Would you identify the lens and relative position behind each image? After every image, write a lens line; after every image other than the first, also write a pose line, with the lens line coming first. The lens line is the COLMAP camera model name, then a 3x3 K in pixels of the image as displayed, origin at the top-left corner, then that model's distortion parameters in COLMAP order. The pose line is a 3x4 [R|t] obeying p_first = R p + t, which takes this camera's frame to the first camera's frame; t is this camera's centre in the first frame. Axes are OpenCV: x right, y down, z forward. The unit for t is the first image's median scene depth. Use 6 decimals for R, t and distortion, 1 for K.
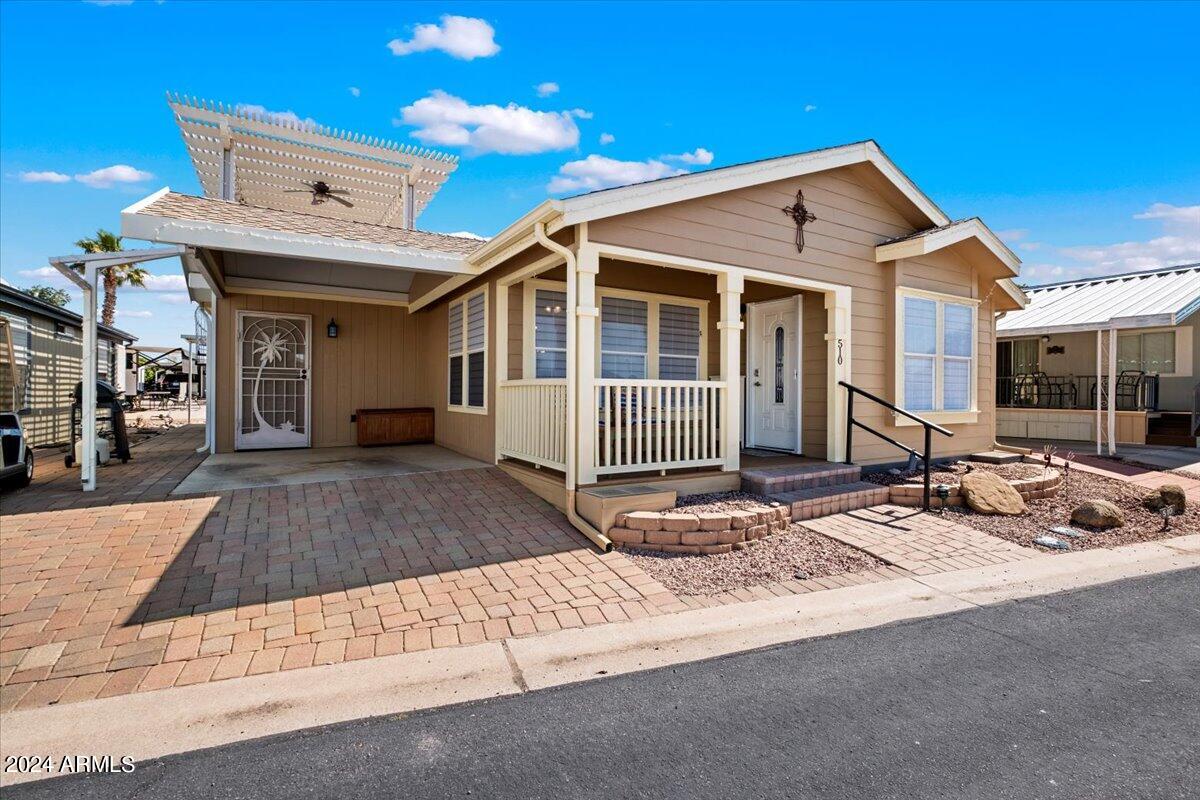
lens RADIAL K [[555.2, 0, 606.0], [0, 555.2, 393.5], [0, 0, 1]] dist [-0.001424, -0.000202]
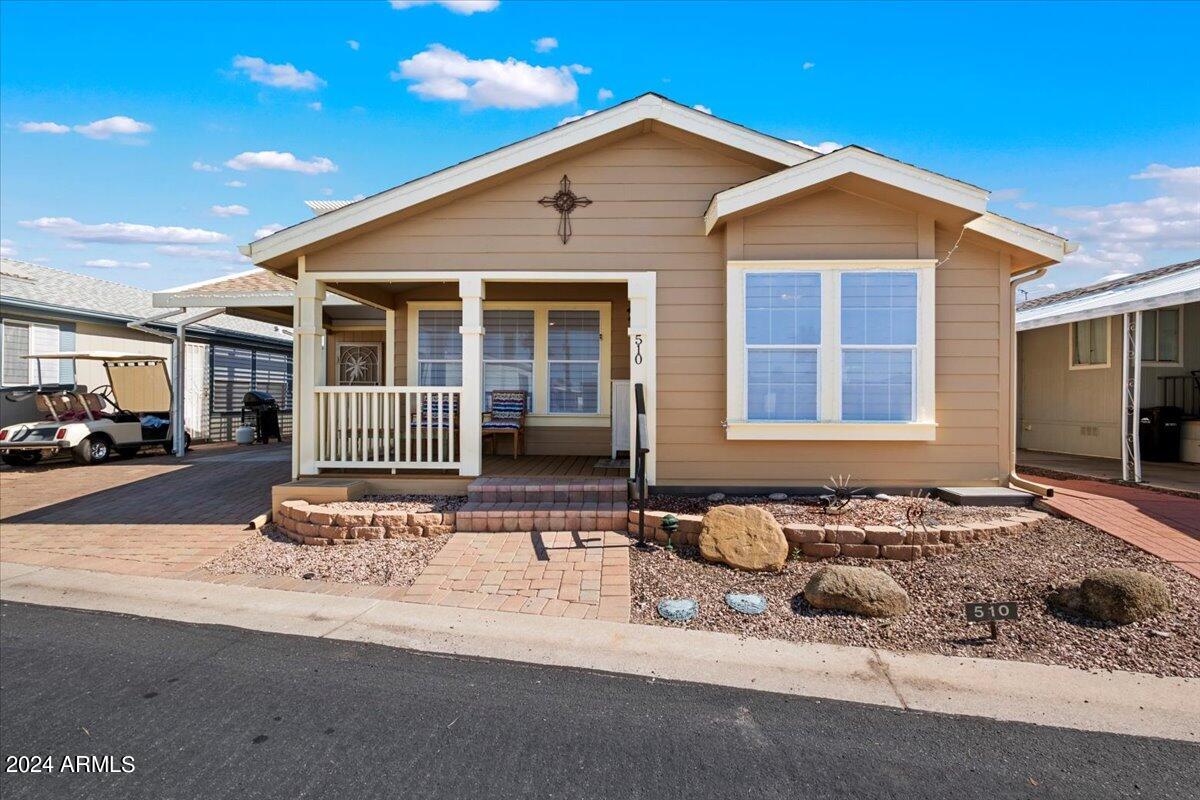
lens RADIAL K [[521.2, 0, 607.0], [0, 521.2, 398.8], [0, 0, 1]] dist [-0.001417, -0.001161]
pose [[0.837005, -0.003840, -0.547181, 0.887184], [0.000829, 0.999983, -0.005749, 0.005922], [0.547194, 0.004358, 0.836994, 0.328089]]
